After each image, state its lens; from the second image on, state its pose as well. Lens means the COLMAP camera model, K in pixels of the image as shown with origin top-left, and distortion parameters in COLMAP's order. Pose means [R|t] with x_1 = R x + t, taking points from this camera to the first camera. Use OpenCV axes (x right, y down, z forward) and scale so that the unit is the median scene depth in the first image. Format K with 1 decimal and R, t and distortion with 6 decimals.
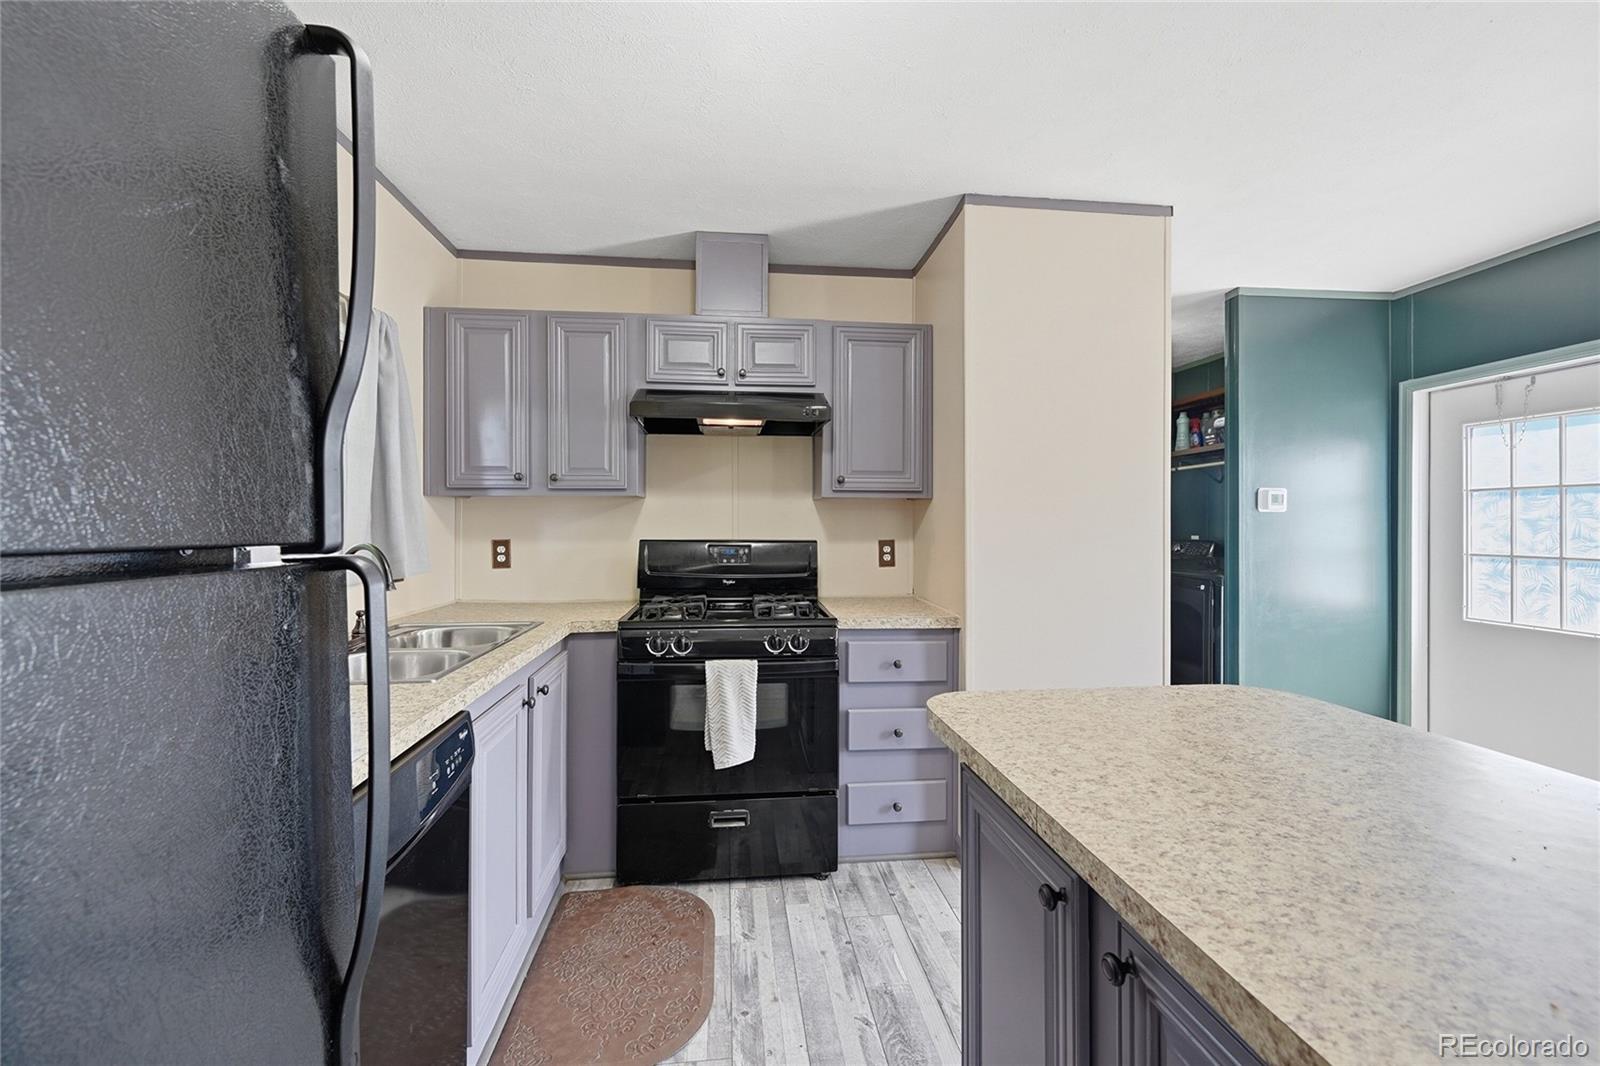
lens RADIAL K [[634.8, 0, 786.2], [0, 634.8, 521.6], [0, 0, 1]] dist [-0.005709, 0.000276]
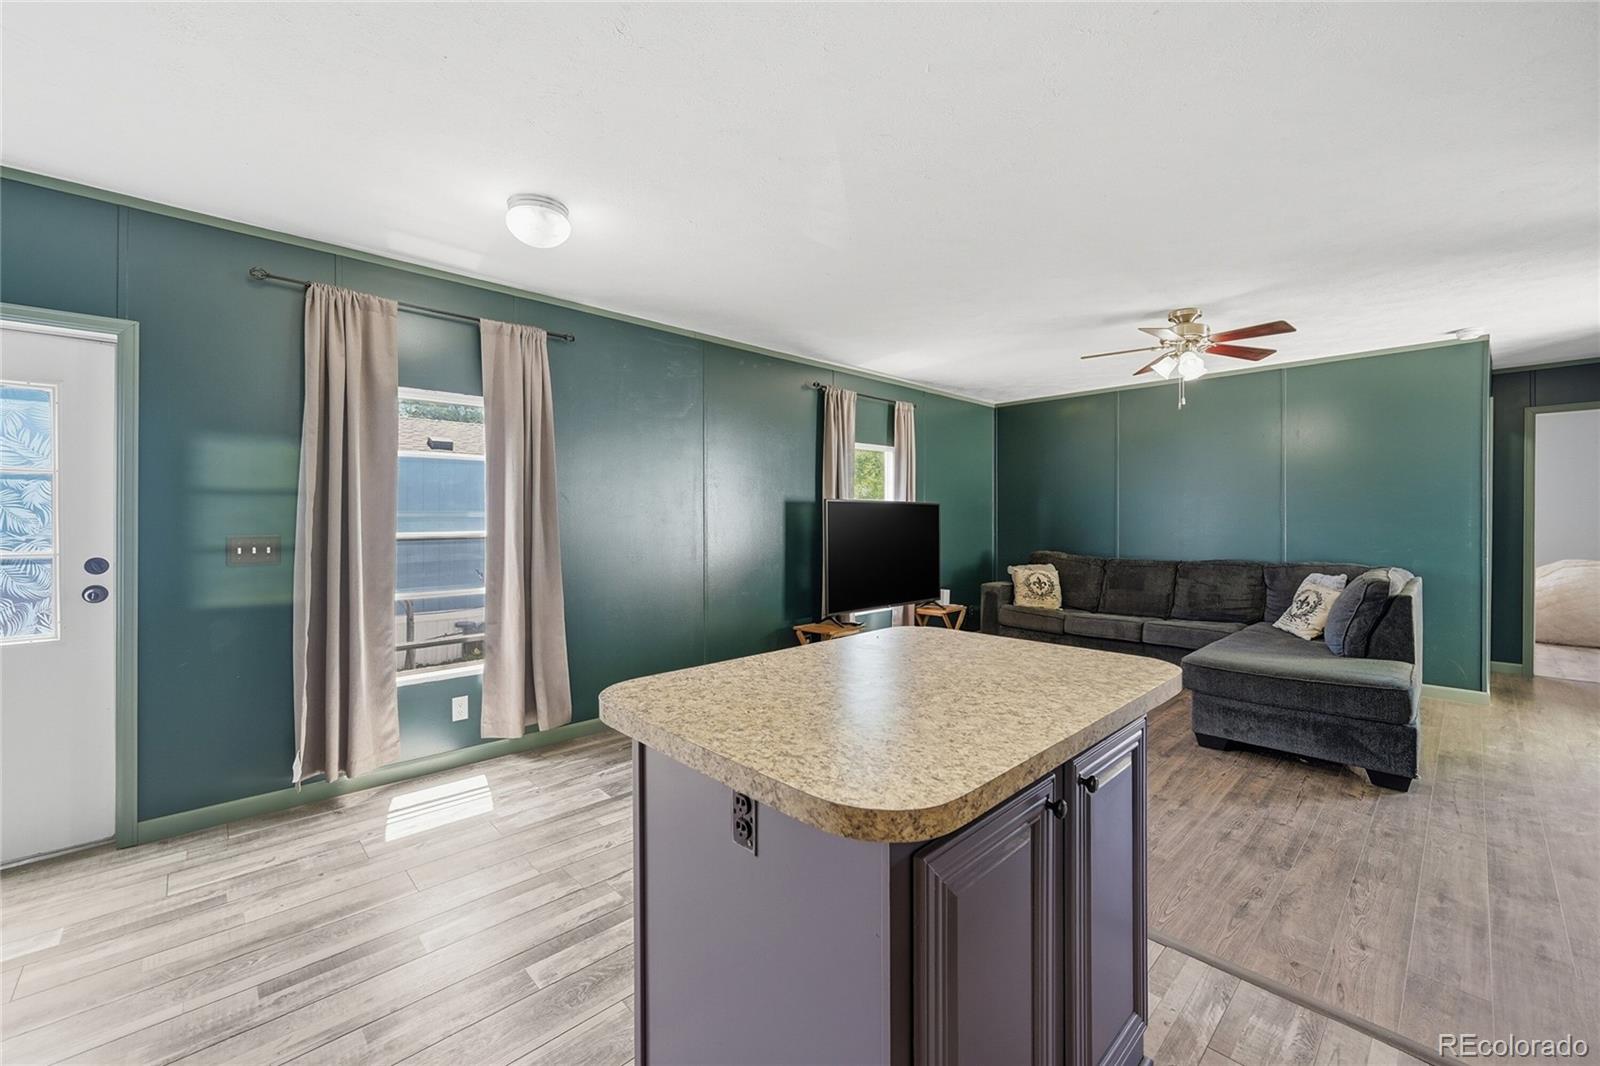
lens RADIAL K [[634.8, 0, 796.7], [0, 634.8, 523.9], [0, 0, 1]] dist [-0.005709, 0.000276]
pose [[-0.613355, -0.006924, 0.789777, -0.085633], [-0.005009, 0.999976, 0.004877, 0.007527], [-0.789792, -0.000965, -0.613375, 0.731533]]
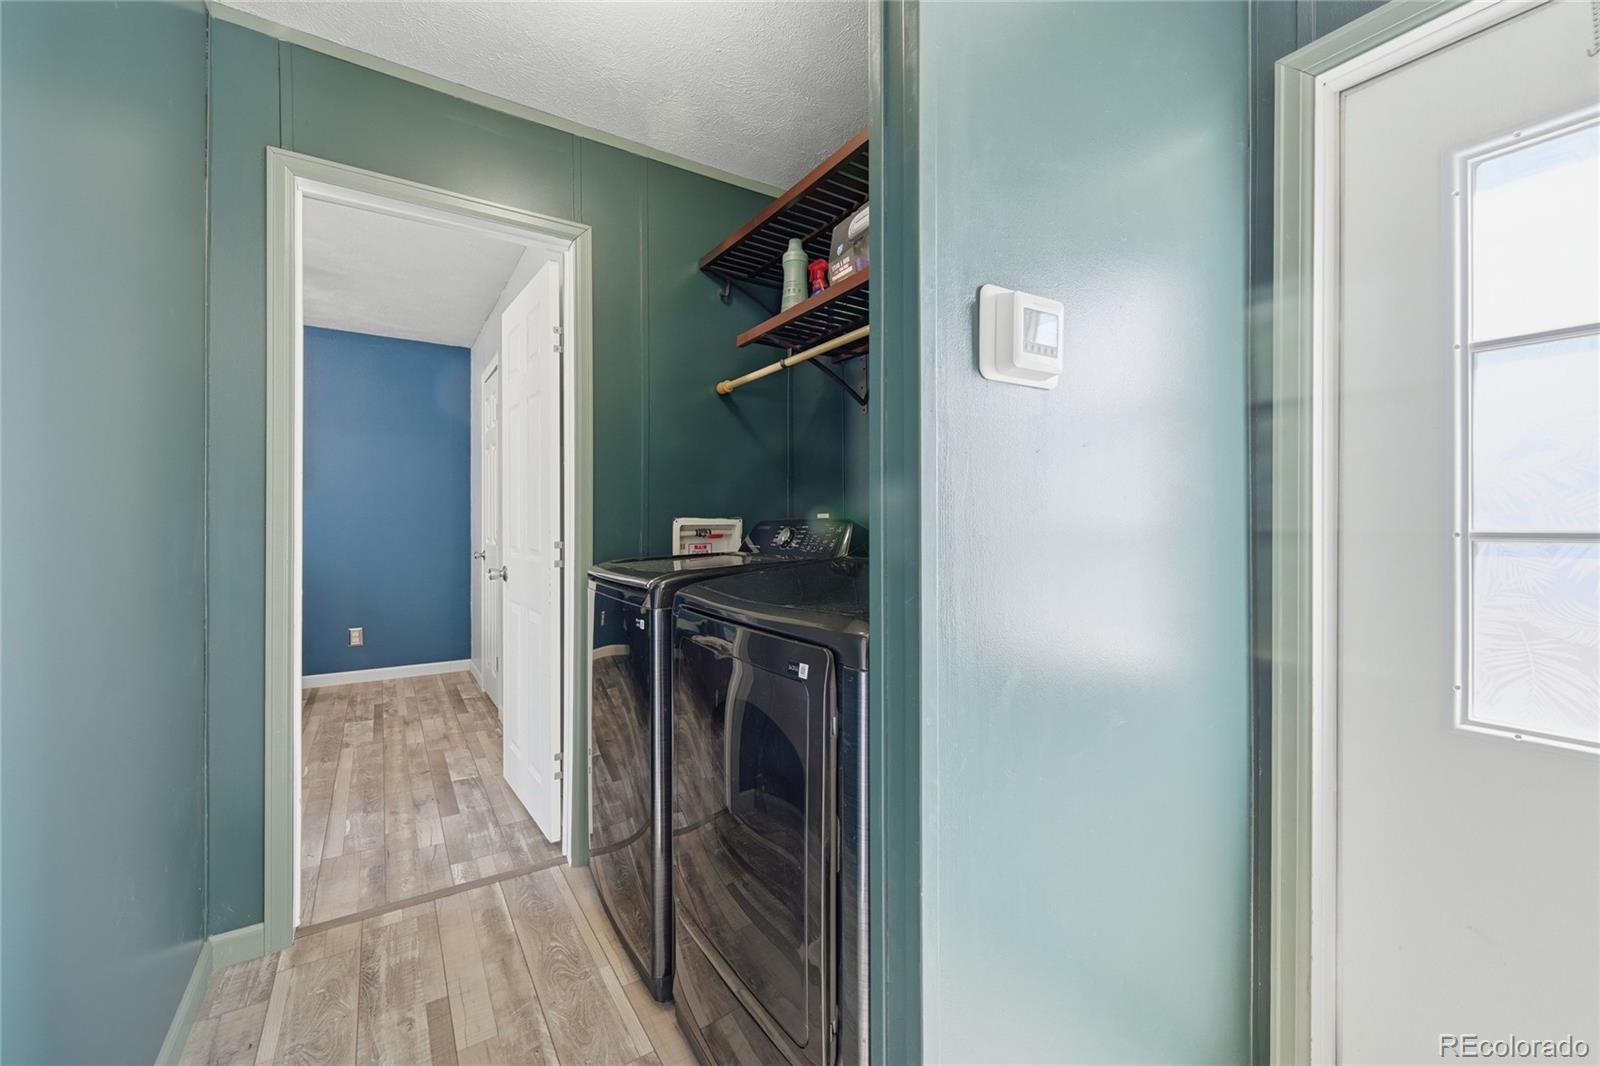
lens RADIAL K [[634.8, 0, 792.3], [0, 634.8, 528.6], [0, 0, 1]] dist [-0.005709, 0.000276]
pose [[0.883885, -0.002588, 0.467697, 0.759083], [-0.001872, 0.999957, 0.009072, 0.059308], [-0.467701, -0.008894, 0.883842, 1.099522]]
